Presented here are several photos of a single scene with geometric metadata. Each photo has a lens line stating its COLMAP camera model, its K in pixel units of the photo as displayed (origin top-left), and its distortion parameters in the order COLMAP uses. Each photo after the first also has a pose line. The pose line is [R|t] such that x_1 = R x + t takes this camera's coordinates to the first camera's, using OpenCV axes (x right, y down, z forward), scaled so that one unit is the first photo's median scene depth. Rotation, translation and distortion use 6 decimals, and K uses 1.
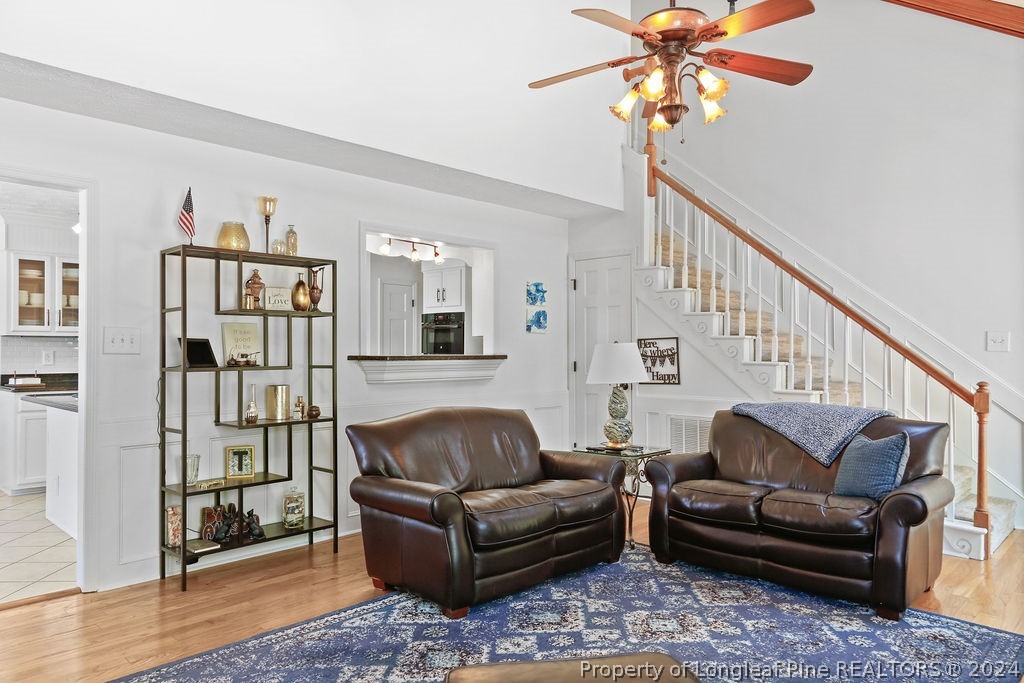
lens RADIAL K [[688.1, 0, 511.0], [0, 688.1, 349.1], [0, 0, 1]] dist [0.017685, -0.001329]
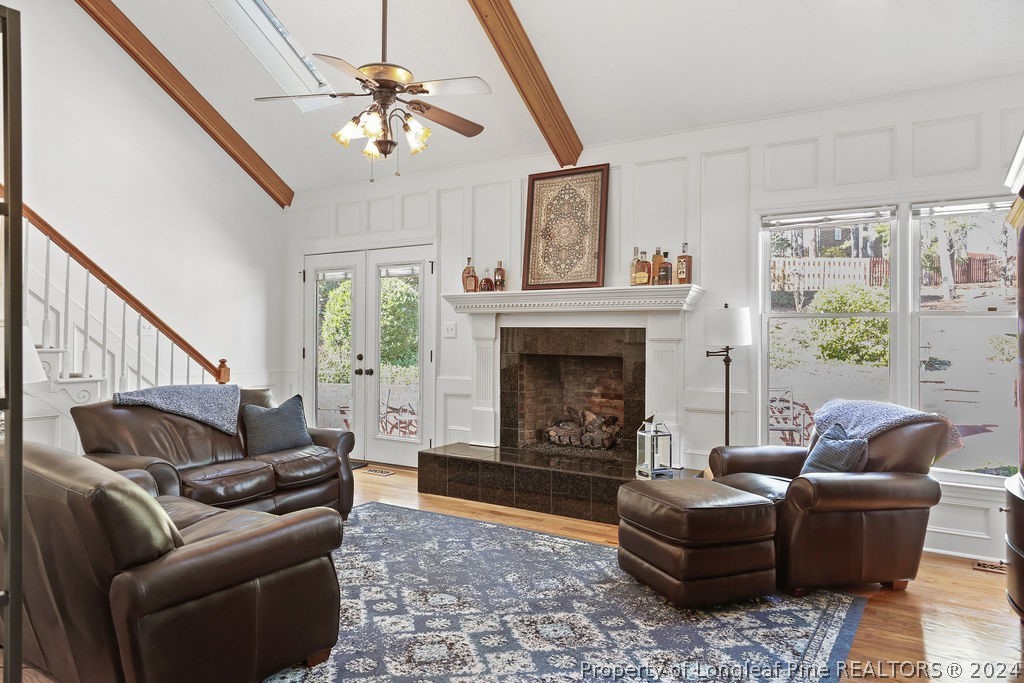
lens RADIAL K [[688.1, 0, 510.1], [0, 688.1, 335.4], [0, 0, 1]] dist [0.017685, -0.001329]
pose [[-0.192828, -0.003629, 0.981226, -0.959251], [-0.005101, 0.999983, 0.002696, -0.005086], [-0.981219, -0.004485, -0.192844, 0.956095]]
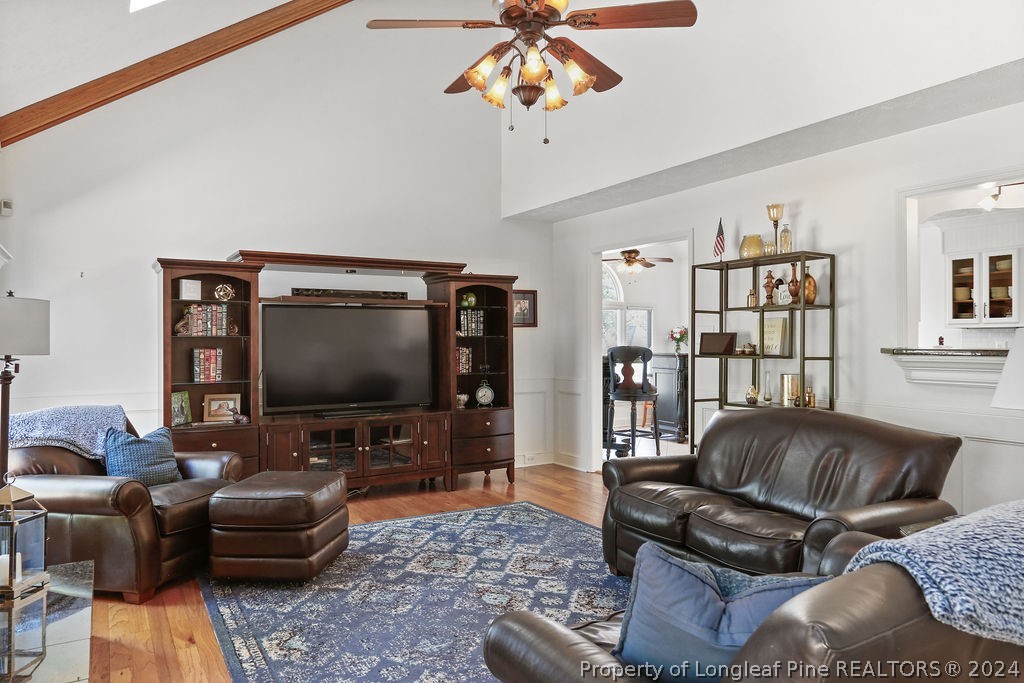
lens RADIAL K [[688.1, 0, 508.5], [0, 688.1, 340.2], [0, 0, 1]] dist [0.017685, -0.001329]
pose [[-0.264968, -0.001258, -0.964256, 1.103421], [0.002763, 0.999994, -0.002064, 0.000543], [0.964253, -0.003211, -0.264963, 1.156374]]
